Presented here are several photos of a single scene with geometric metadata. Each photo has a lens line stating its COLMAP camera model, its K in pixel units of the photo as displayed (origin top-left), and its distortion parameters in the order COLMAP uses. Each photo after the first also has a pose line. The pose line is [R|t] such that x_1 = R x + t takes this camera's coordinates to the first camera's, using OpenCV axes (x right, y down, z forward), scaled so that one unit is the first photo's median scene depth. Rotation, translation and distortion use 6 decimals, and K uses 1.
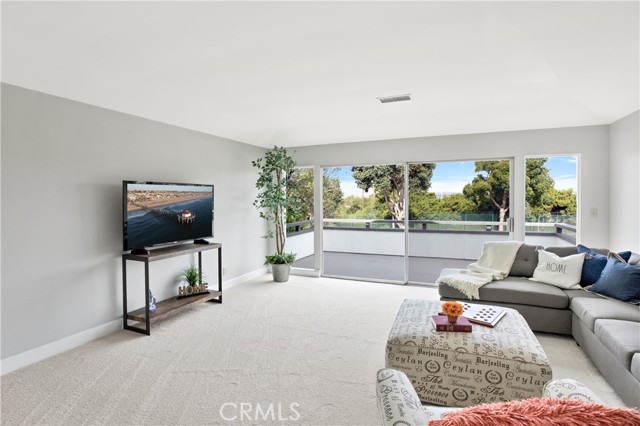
lens RADIAL K [[317.8, 0, 324.6], [0, 317.8, 210.7], [0, 0, 1]] dist [-0.018478, -0.000481]
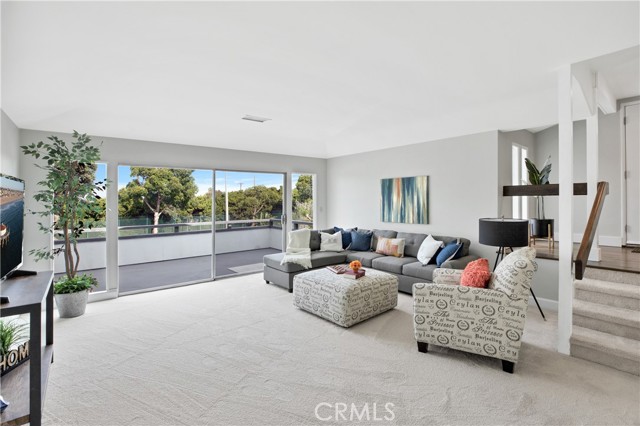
lens RADIAL K [[303.0, 0, 329.7], [0, 303.0, 199.0], [0, 0, 1]] dist [-0.023518, 0.003604]
pose [[0.459127, 0.004661, 0.888358, -0.458098], [0.042018, 0.998753, -0.026956, -0.001979], [-0.887376, 0.049704, 0.458359, 0.150527]]
